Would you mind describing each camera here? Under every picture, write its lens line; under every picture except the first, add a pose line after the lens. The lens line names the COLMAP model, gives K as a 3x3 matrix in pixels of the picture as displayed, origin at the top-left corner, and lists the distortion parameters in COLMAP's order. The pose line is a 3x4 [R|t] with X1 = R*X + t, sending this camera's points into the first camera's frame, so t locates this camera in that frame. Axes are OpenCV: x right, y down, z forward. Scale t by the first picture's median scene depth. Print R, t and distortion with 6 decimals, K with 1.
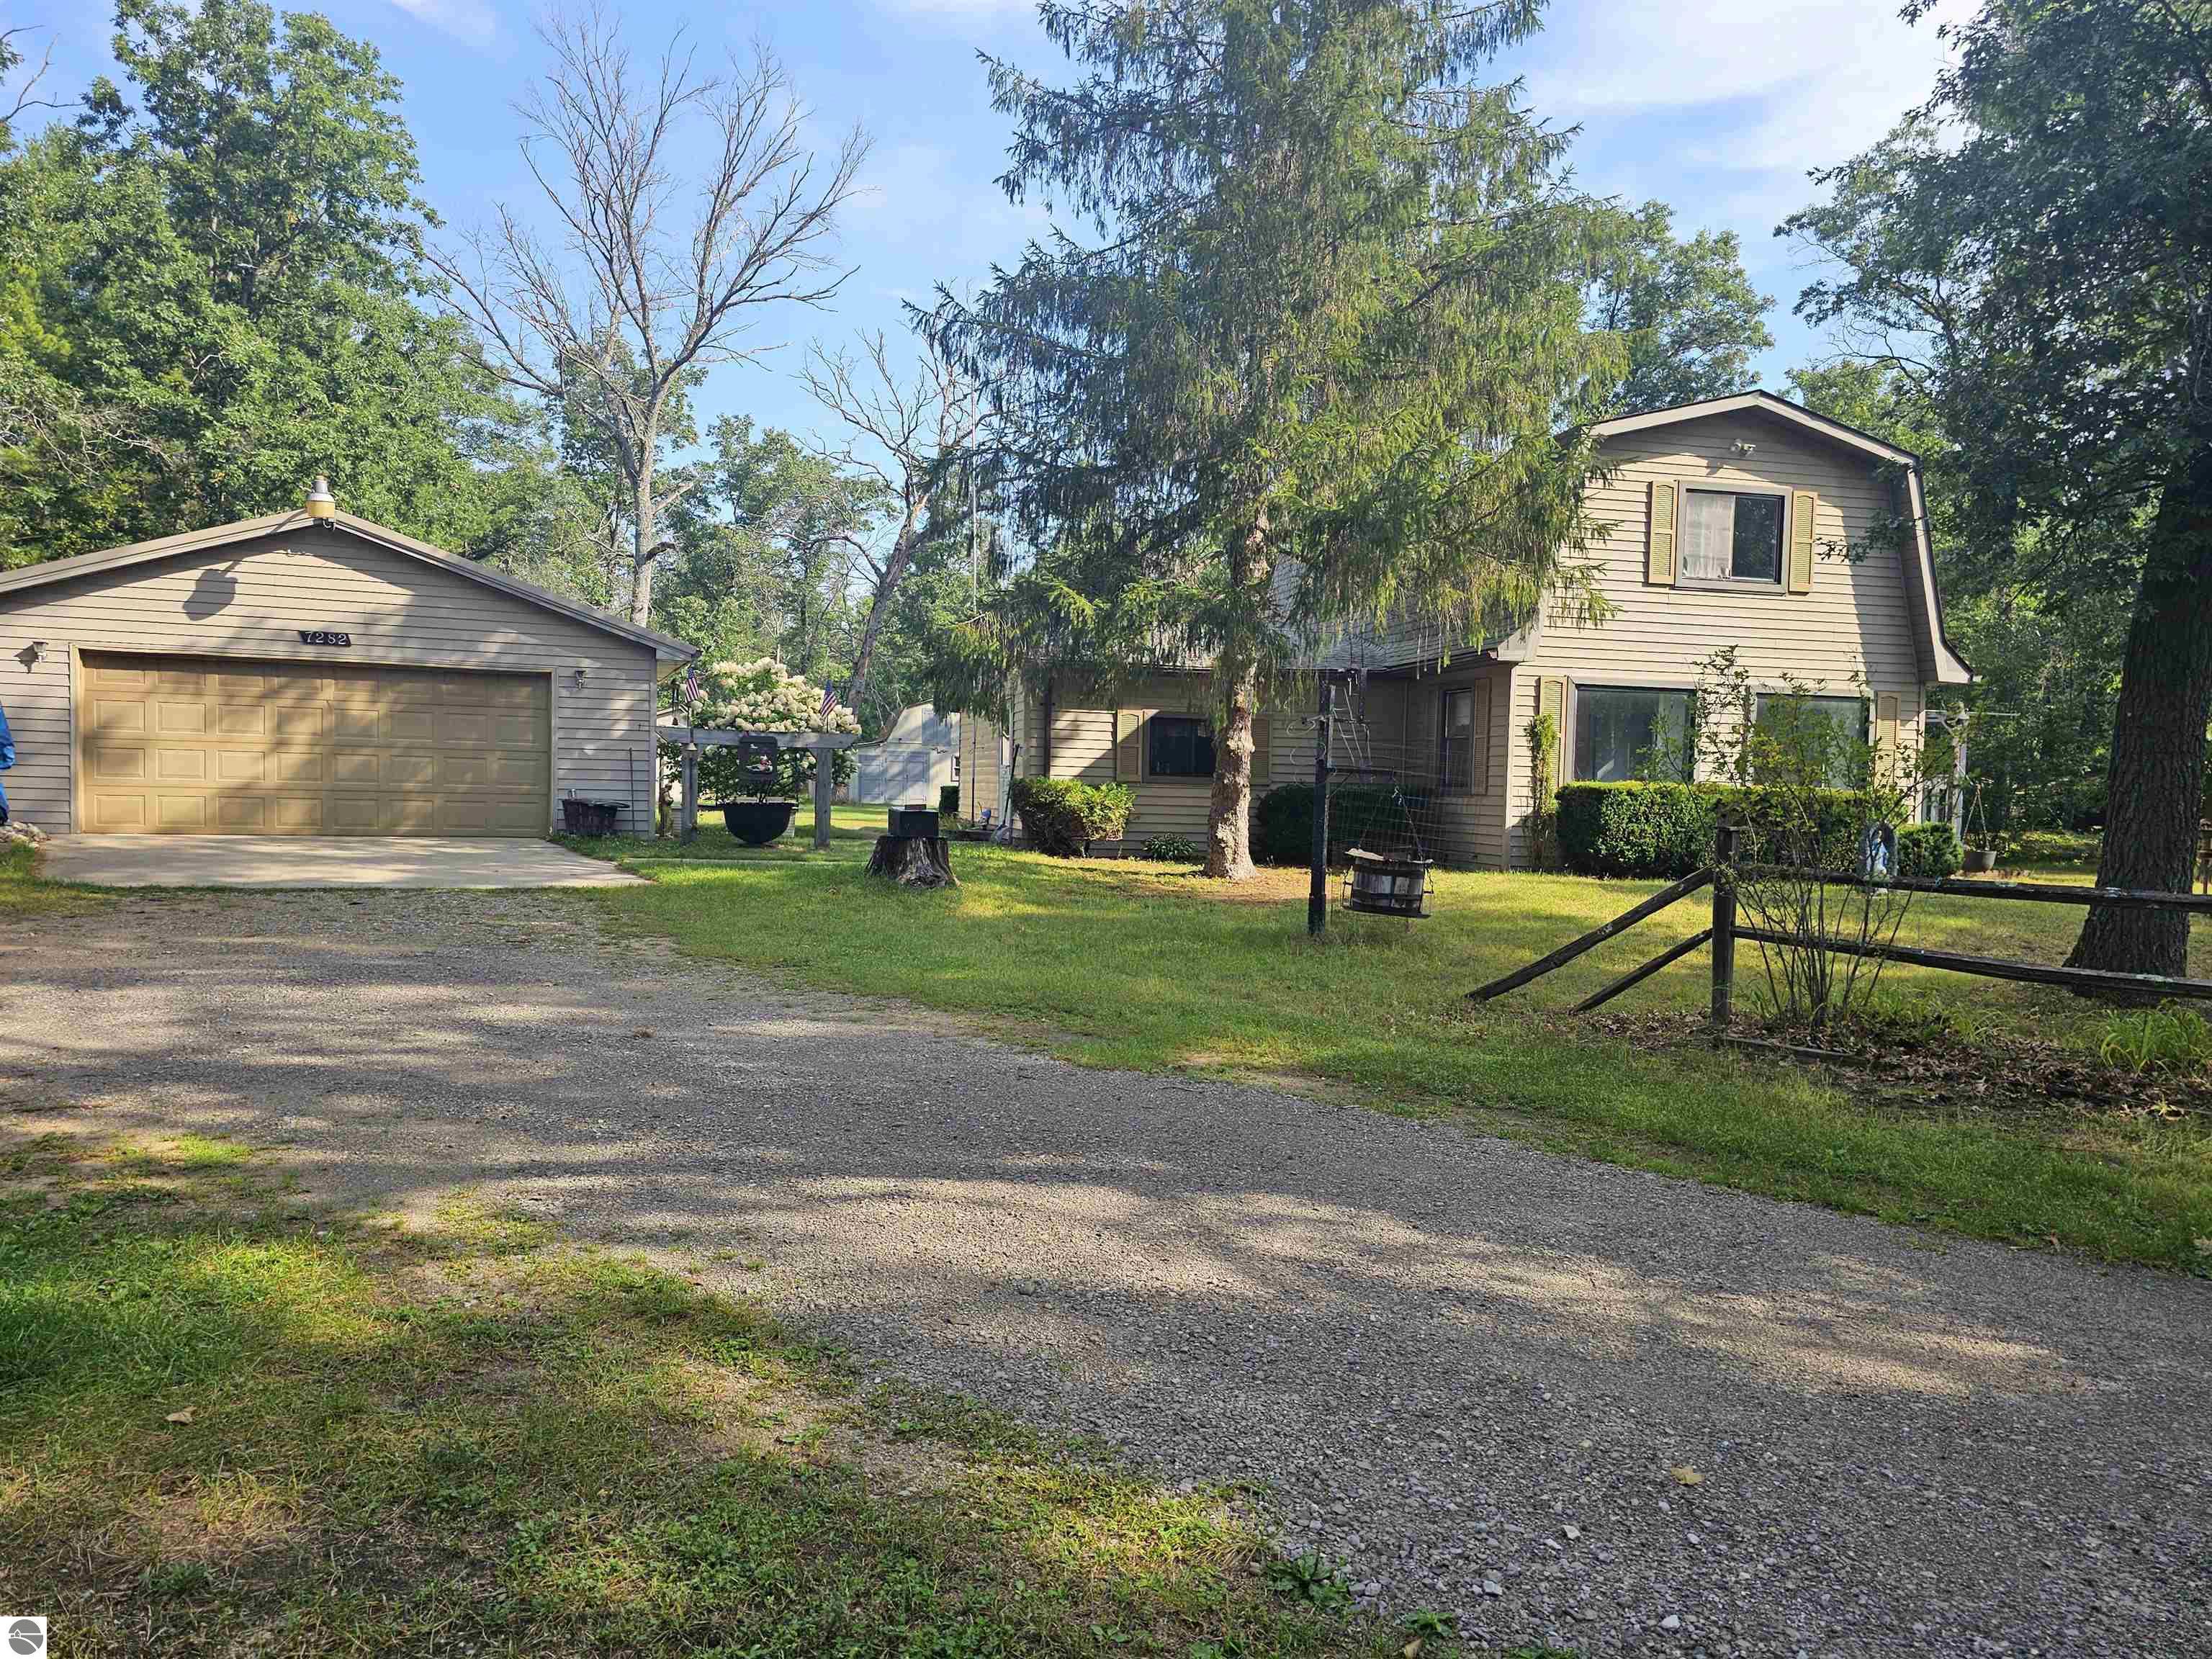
lens RADIAL K [[1572.6, 0, 1107.2], [0, 1572.6, 821.2], [0, 0, 1]] dist [0.005071, -0.000938]
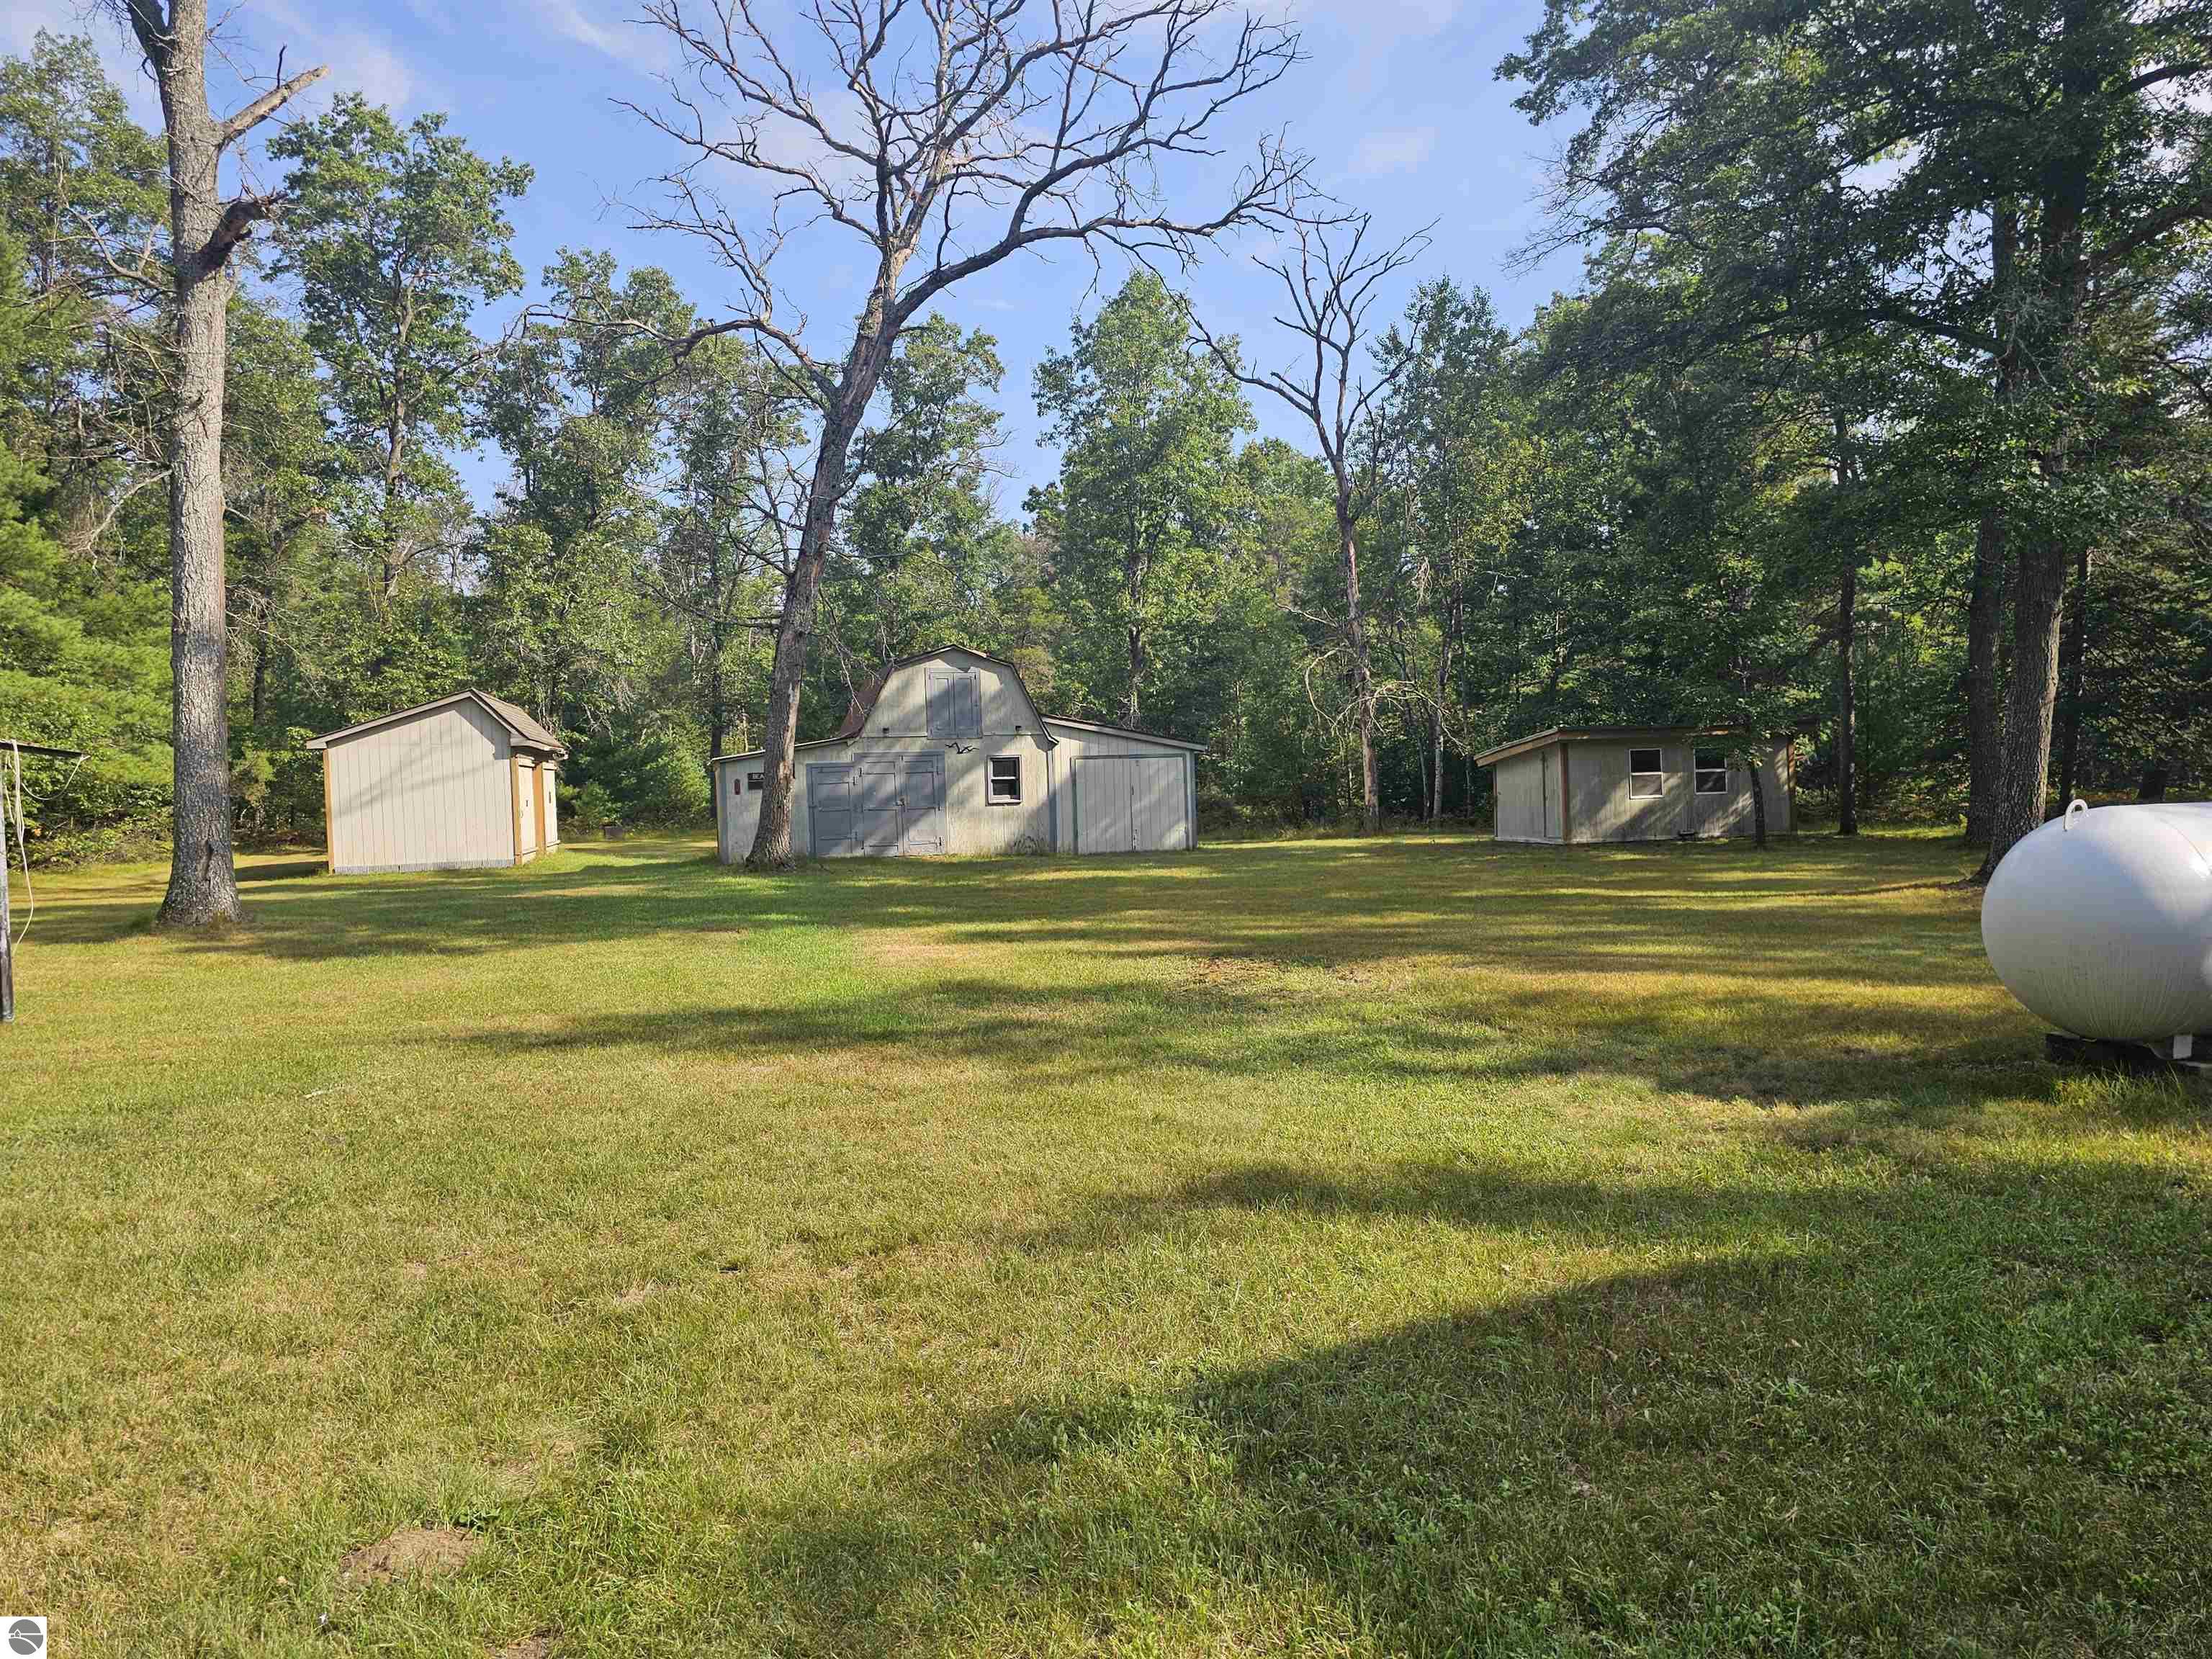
lens RADIAL K [[1572.6, 0, 1104.6], [0, 1572.6, 826.7], [0, 0, 1]] dist [0.005071, -0.000938]
pose [[0.997478, -0.066875, 0.023792, -0.089362], [0.066753, 0.997752, 0.005895, -0.020627], [-0.024132, -0.004292, 0.999700, 0.562621]]
